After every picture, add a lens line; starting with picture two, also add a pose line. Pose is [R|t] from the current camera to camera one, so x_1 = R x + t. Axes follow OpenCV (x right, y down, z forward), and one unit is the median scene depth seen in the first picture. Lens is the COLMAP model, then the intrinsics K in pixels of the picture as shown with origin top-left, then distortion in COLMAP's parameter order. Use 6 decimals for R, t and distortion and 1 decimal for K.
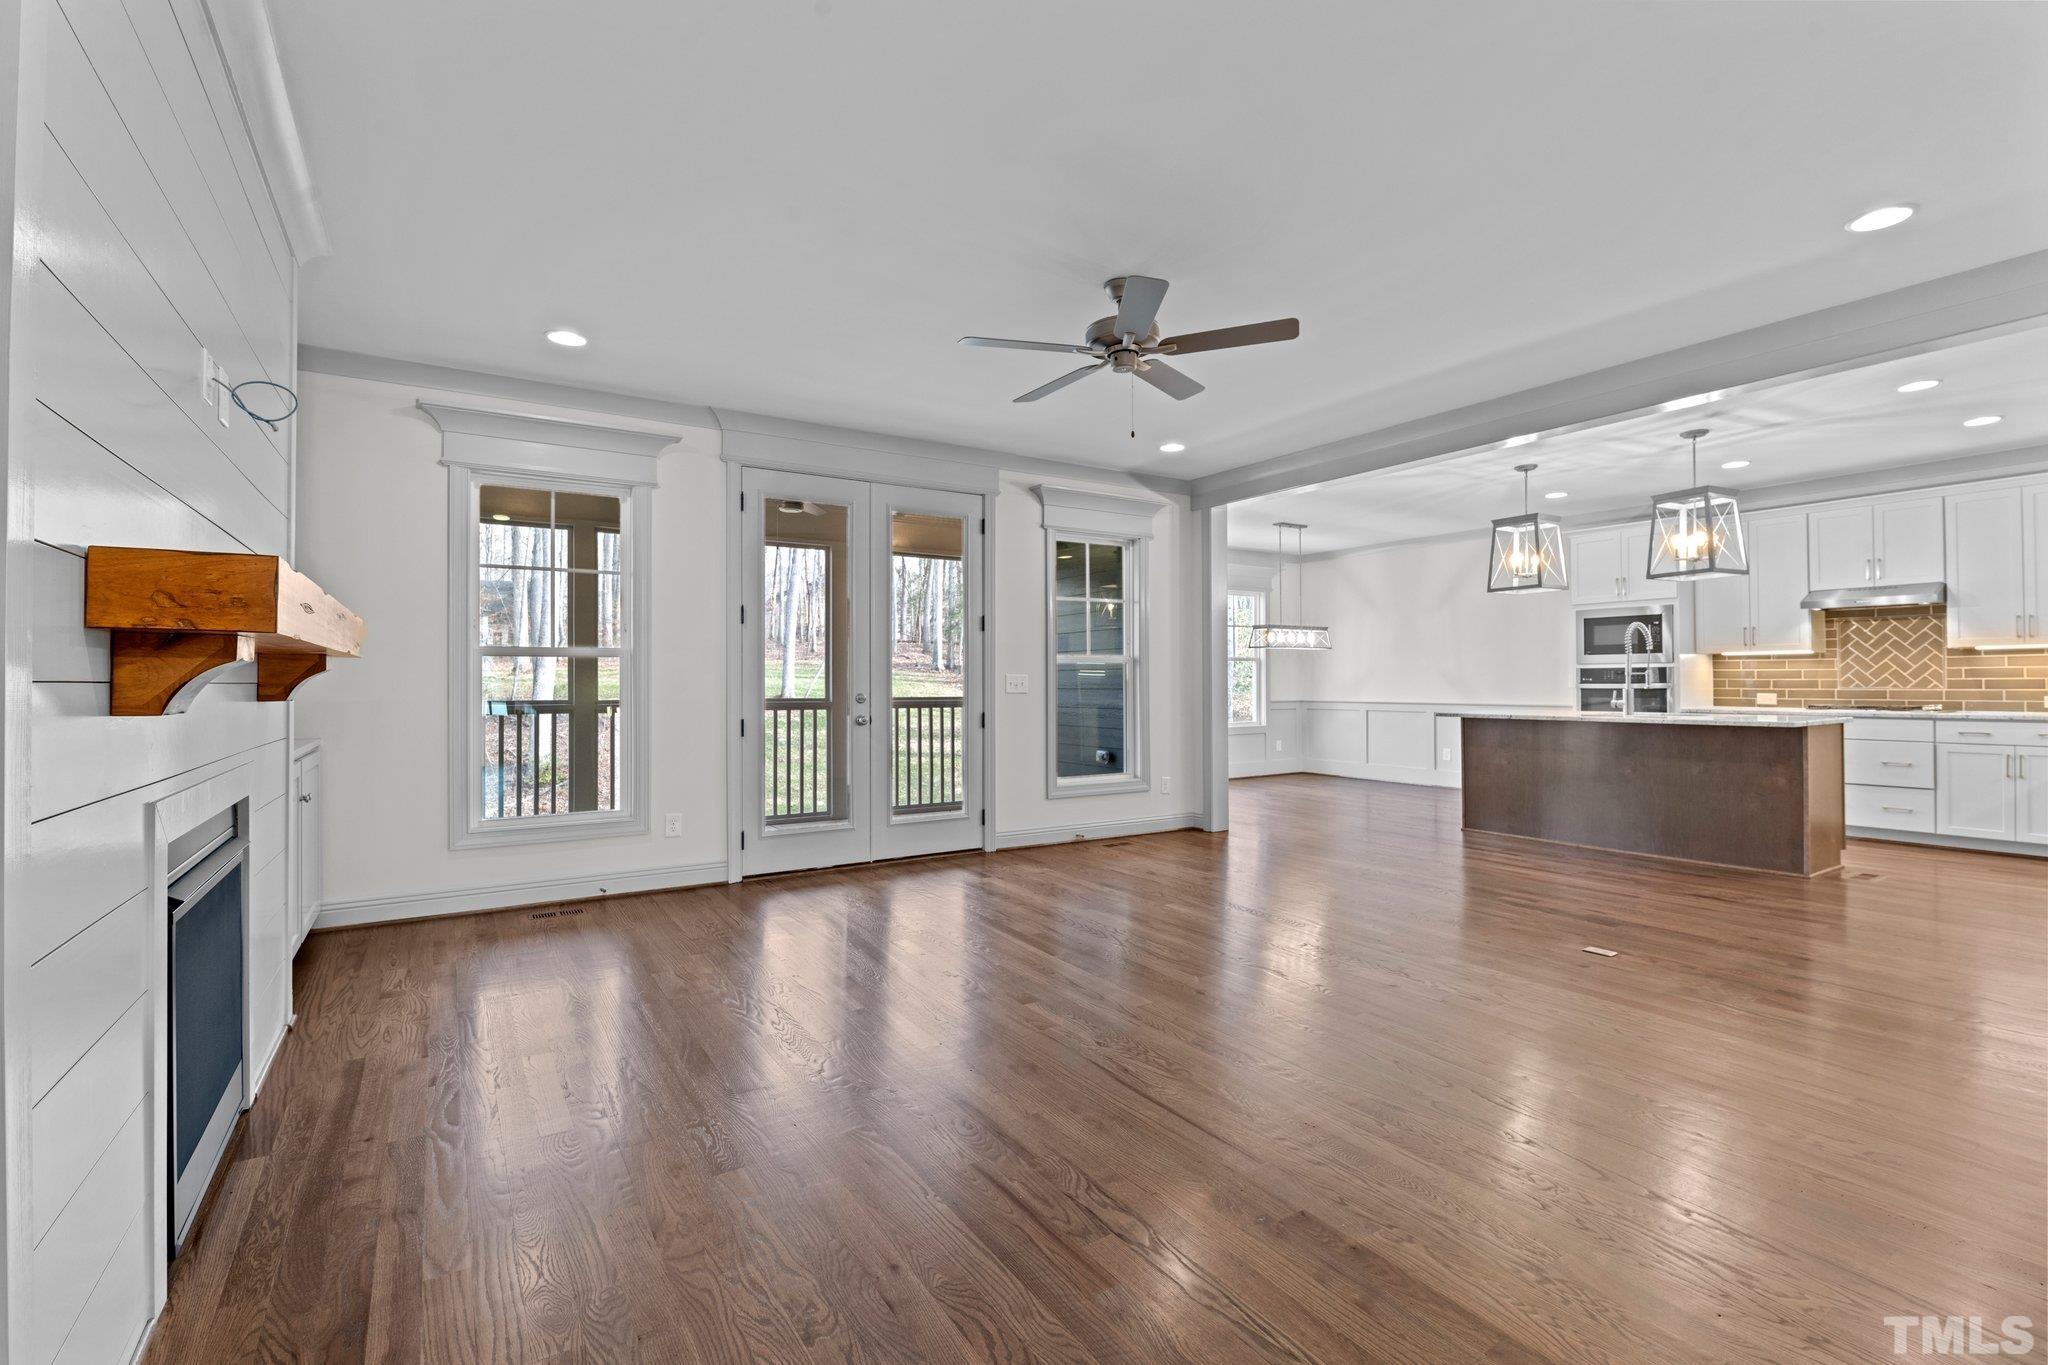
lens RADIAL K [[911.7, 0, 1016.9], [0, 911.7, 674.2], [0, 0, 1]] dist [0.001314, -0.007082]
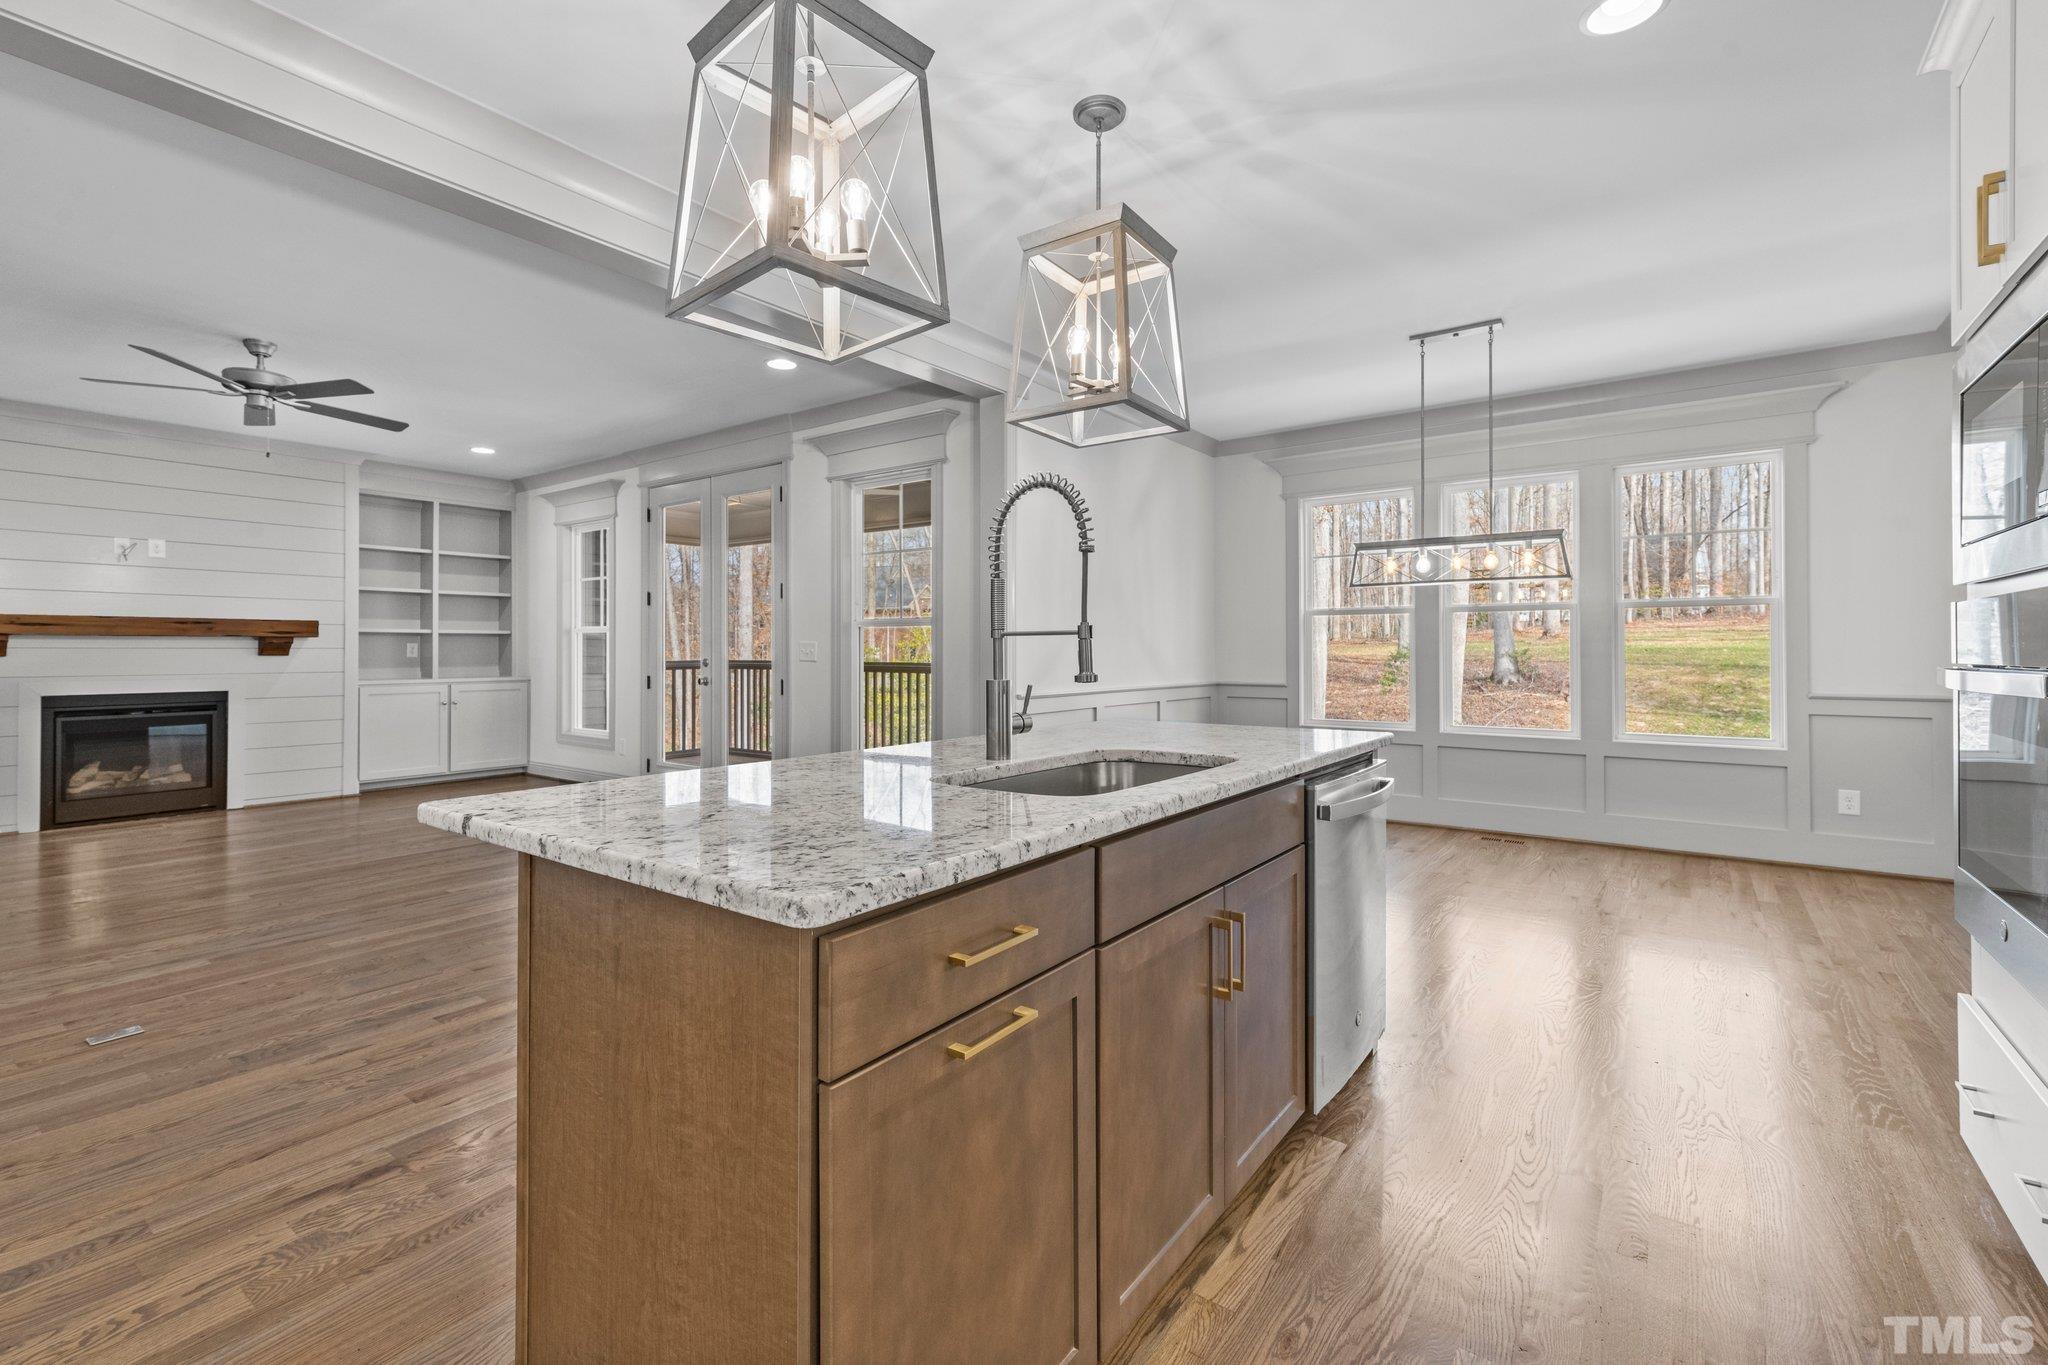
lens RADIAL K [[896.9, 0, 1024.4], [0, 896.9, 645.5], [0, 0, 1]] dist [0.008891, -0.000152]
pose [[0.361039, 0.001626, -0.932549, 1.124413], [0.006699, 0.999968, 0.004337, 0.002448], [0.932527, -0.007813, 0.361016, 1.021281]]
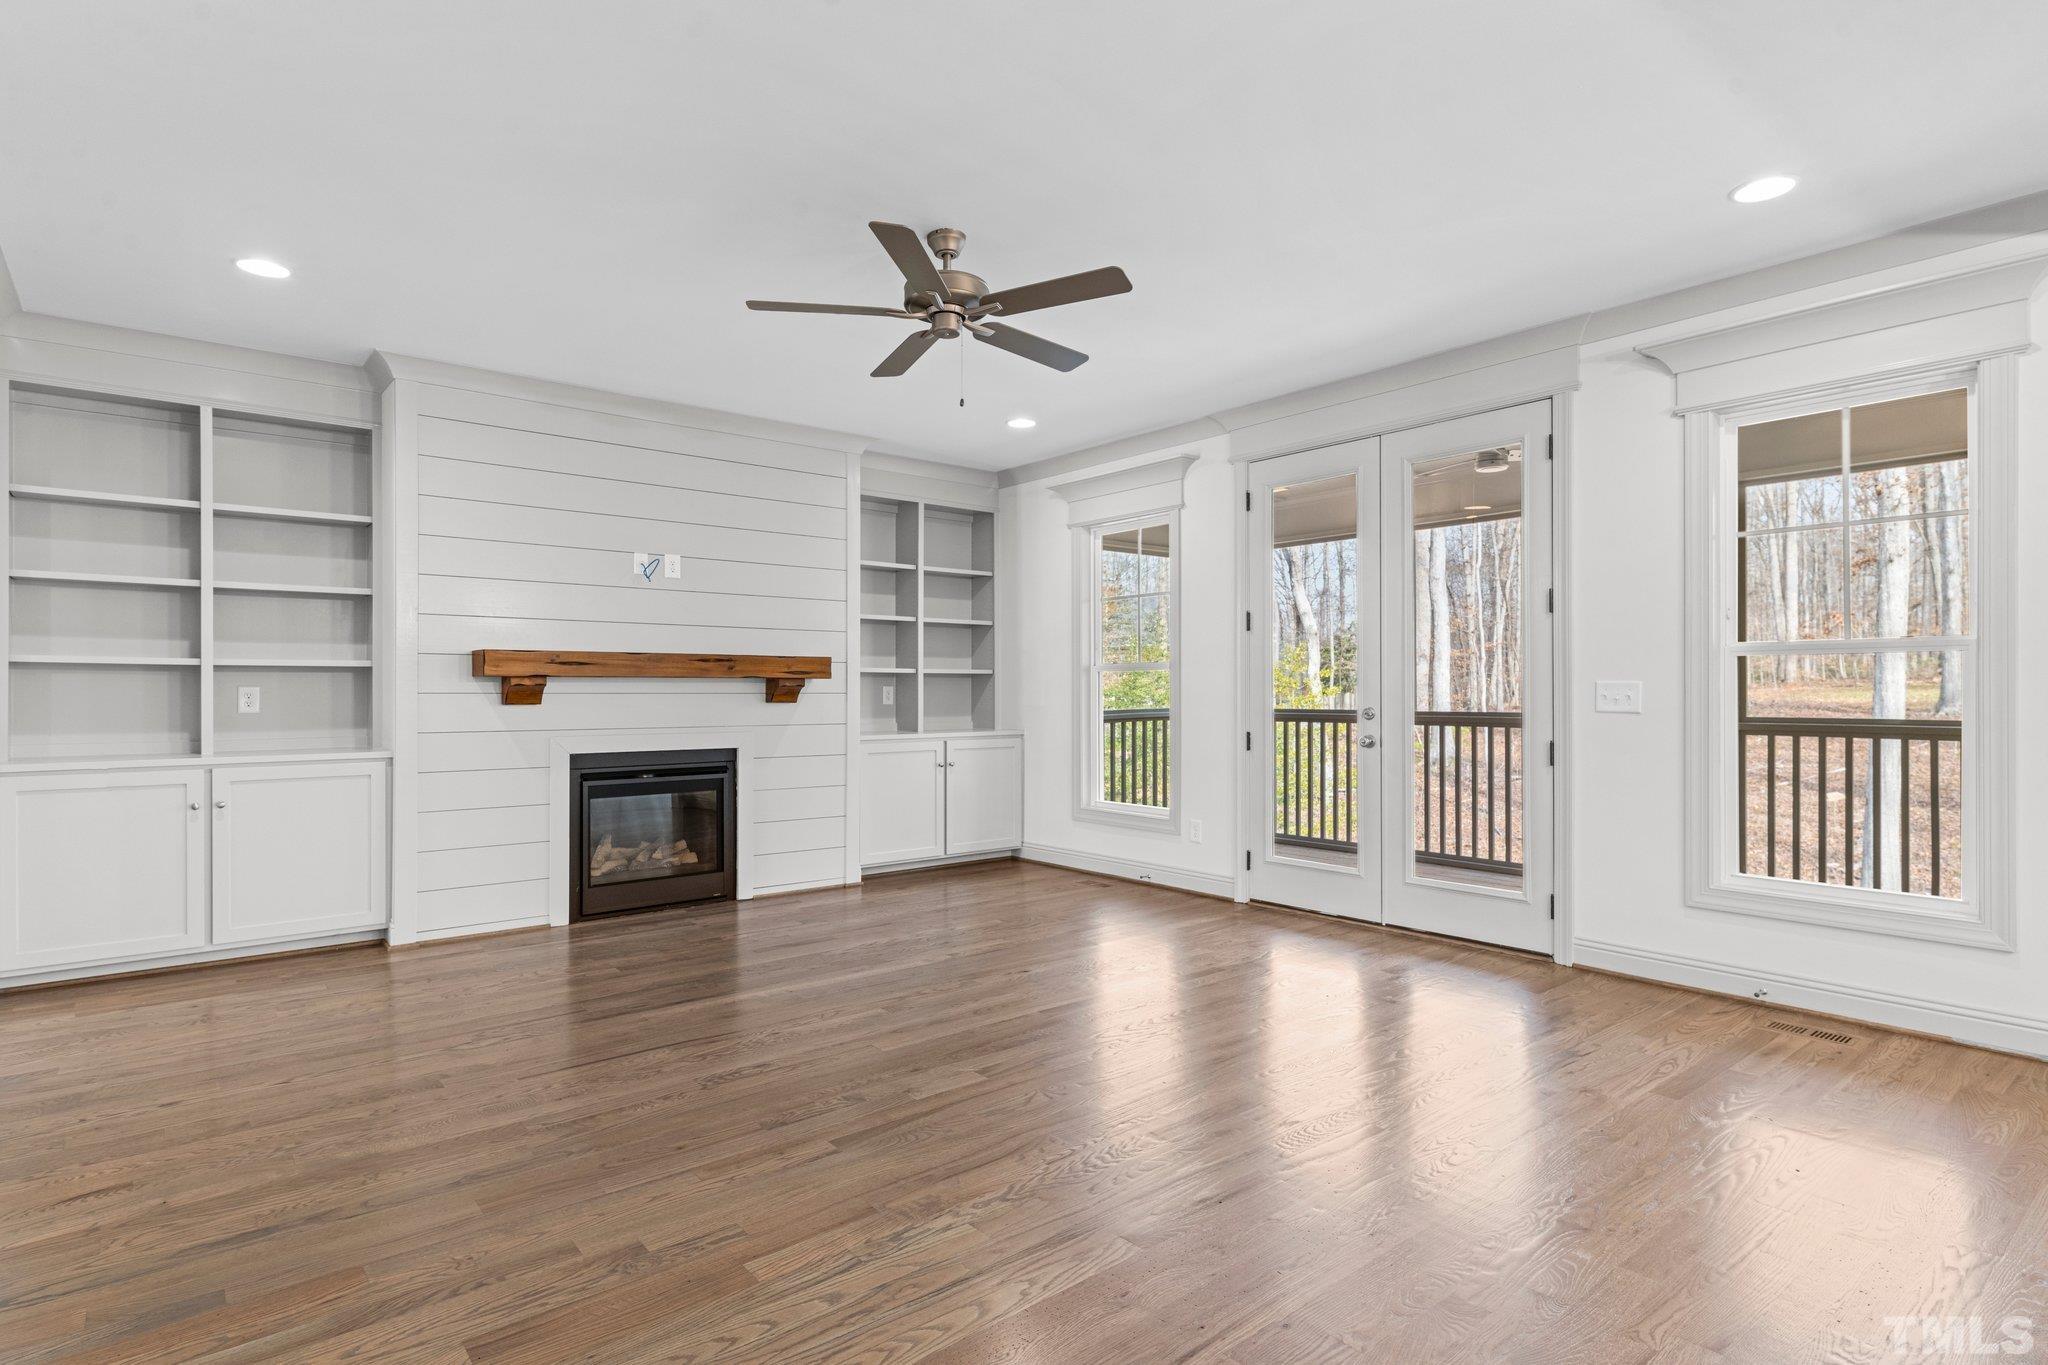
lens RADIAL K [[1057.3, 0, 1024.4], [0, 1057.3, 688.9], [0, 0, 1]] dist [0.006584, 0.000000]
pose [[0.123483, -0.000068, -0.992347, 0.742831], [0.010156, 0.999948, 0.001195, 0.001350], [0.992295, -0.010226, 0.123477, 0.624679]]
